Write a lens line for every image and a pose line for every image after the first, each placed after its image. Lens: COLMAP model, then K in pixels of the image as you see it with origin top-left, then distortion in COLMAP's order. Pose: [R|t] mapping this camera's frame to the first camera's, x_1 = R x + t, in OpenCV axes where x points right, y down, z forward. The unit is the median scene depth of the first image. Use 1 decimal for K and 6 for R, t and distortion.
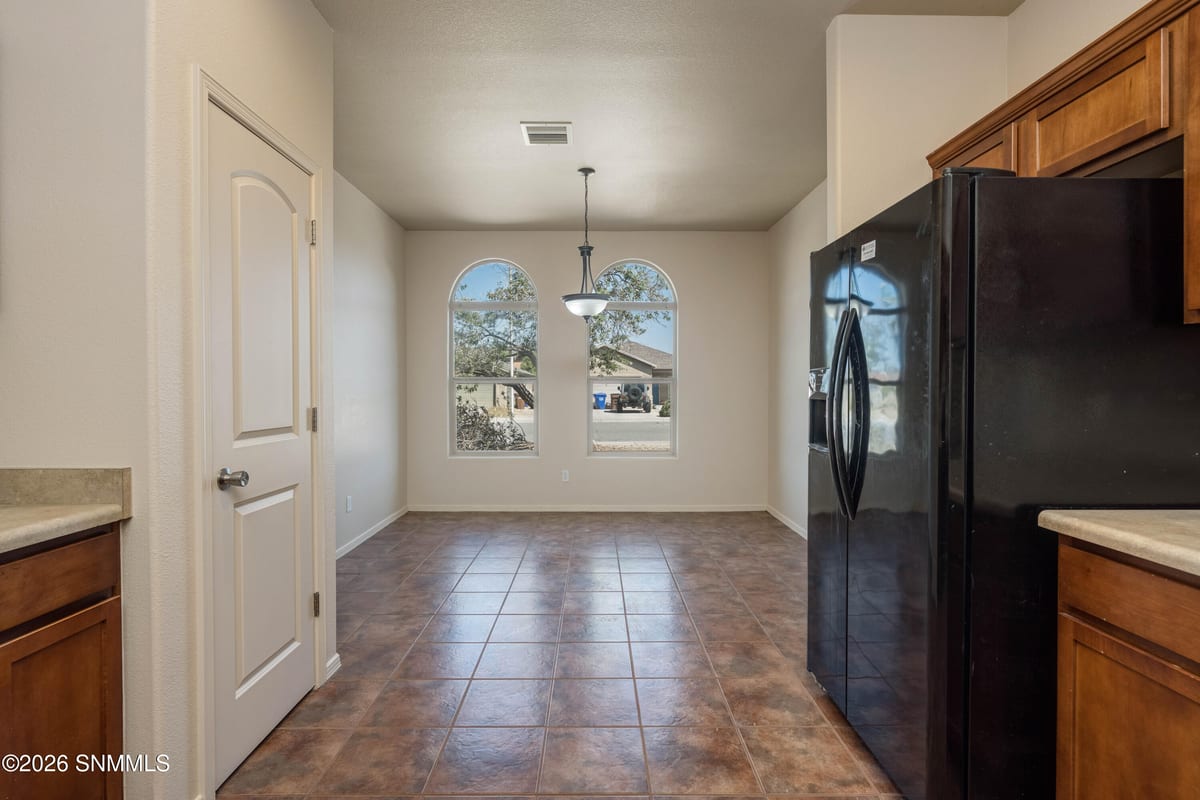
lens RADIAL K [[566.5, 0, 600.0], [0, 566.5, 400.0], [0, 0, 1]] dist [0.000910, 0.000445]
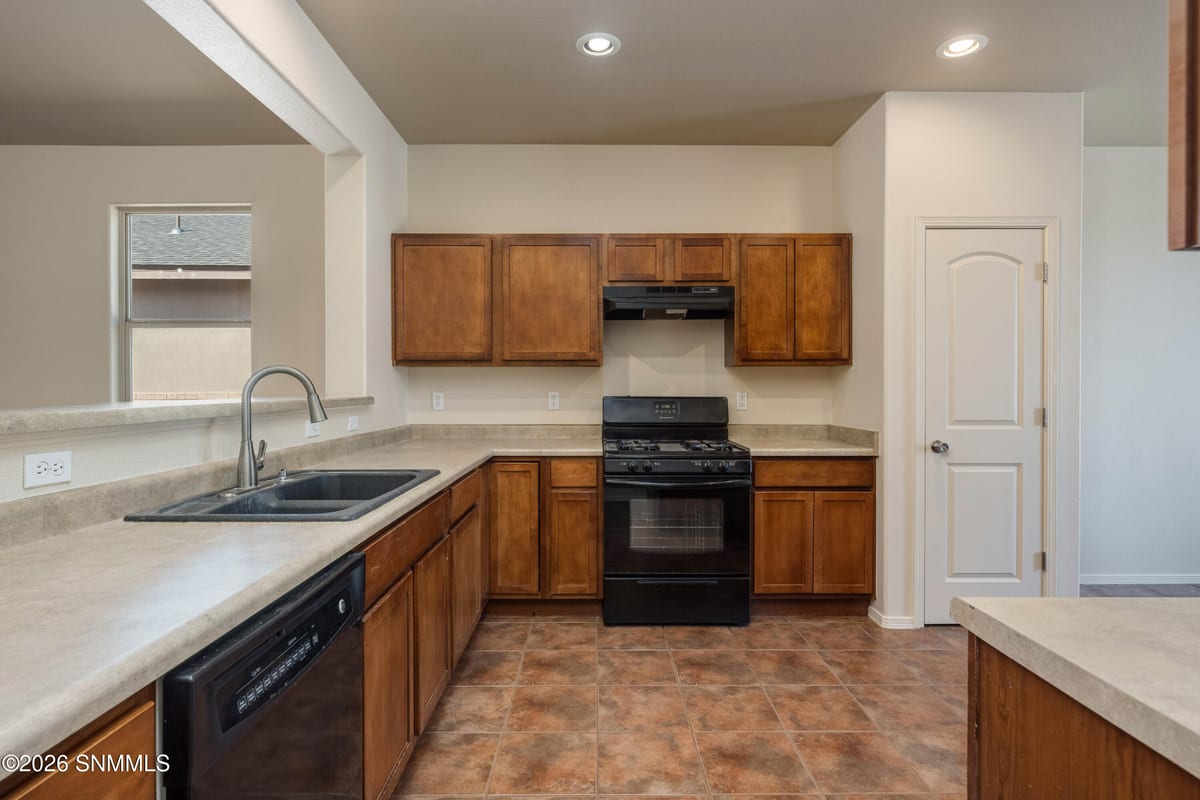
lens RADIAL K [[612.5, 0, 600.0], [0, 612.5, 400.0], [0, 0, 1]] dist [-0.000269, 0.000096]
pose [[-0.002120, 0.016716, -0.999858, 1.183908], [-0.018815, 0.999683, 0.016753, -0.011817], [0.999821, 0.018847, -0.001804, -0.006350]]
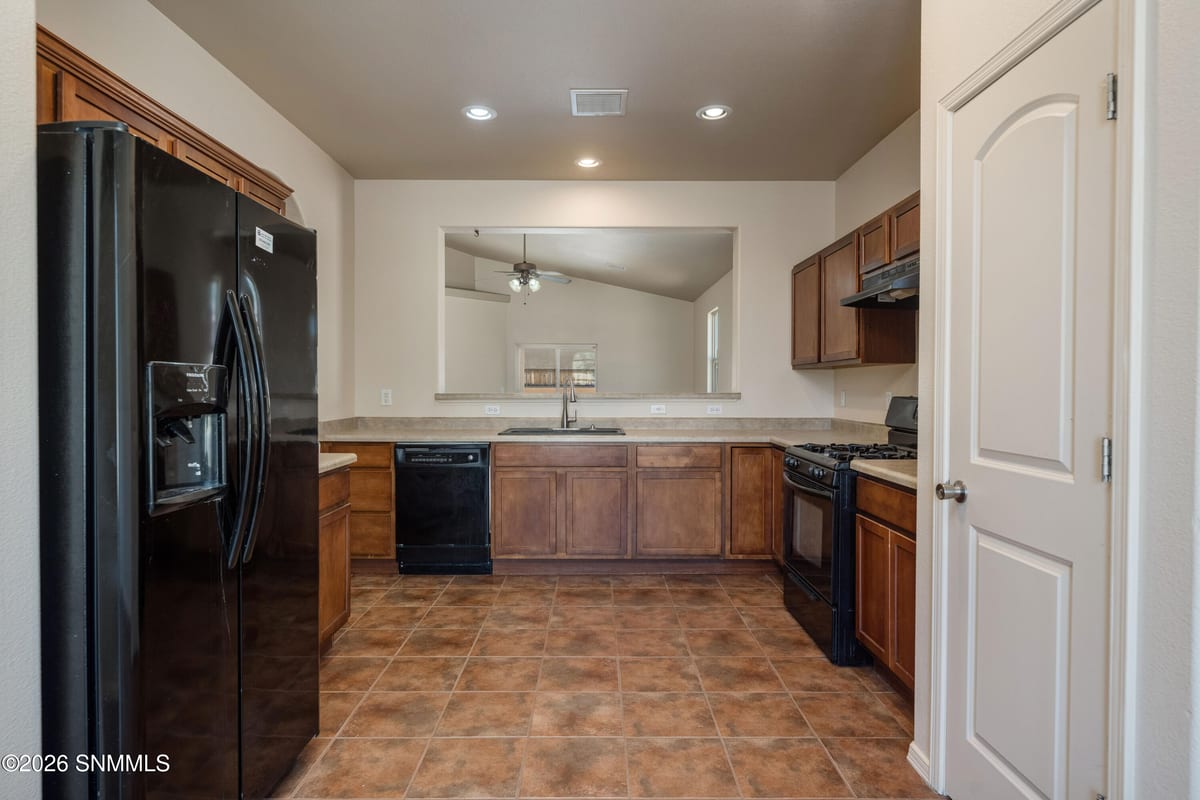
lens RADIAL K [[661.3, 0, 600.0], [0, 661.3, 400.0], [0, 0, 1]] dist [0.002299, 0.000245]
pose [[-0.999947, -0.004642, 0.009168, -0.062988], [-0.004282, 0.999232, 0.038956, -0.056682], [-0.009342, 0.038915, -0.999199, 2.146372]]
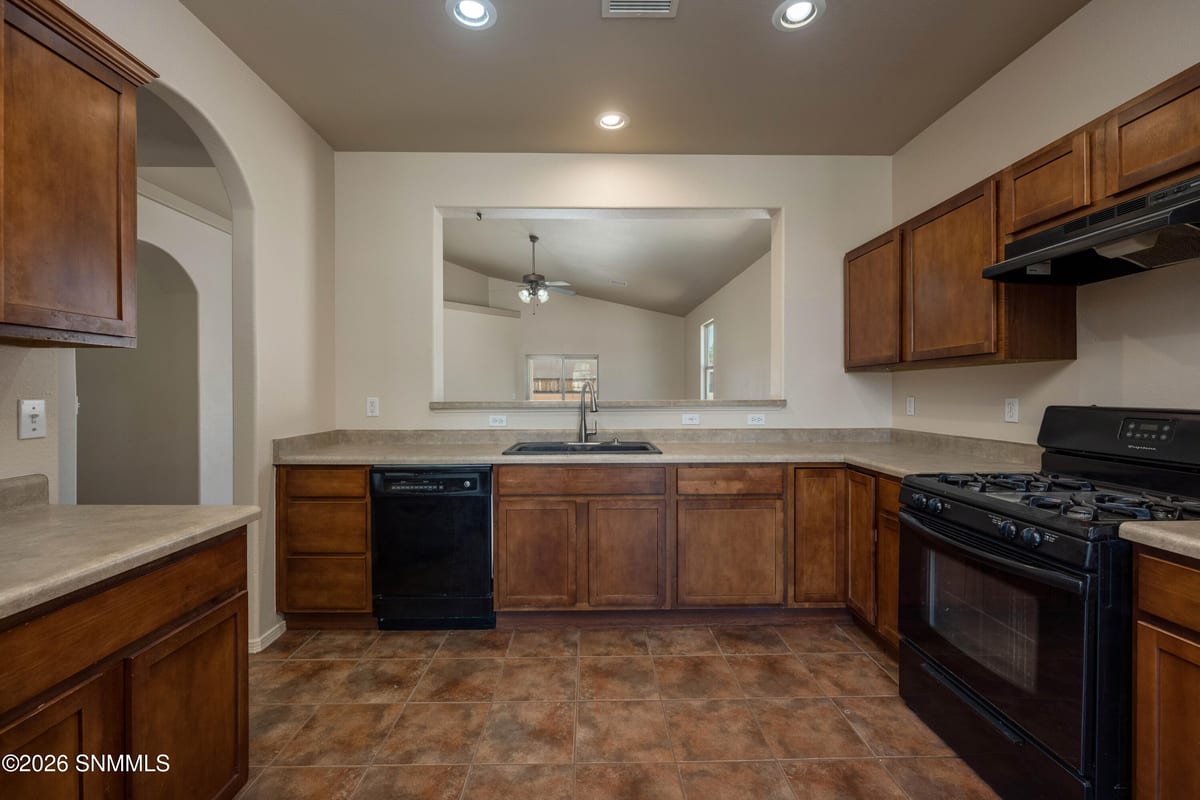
lens RADIAL K [[506.3, 0, 600.0], [0, 506.3, 400.0], [0, 0, 1]] dist [-0.000764, -0.000086]
pose [[-0.999960, -0.000019, -0.008920, 0.065424], [-0.000312, 0.999460, 0.032869, -0.039589], [0.008915, 0.032870, -0.999420, 1.167620]]
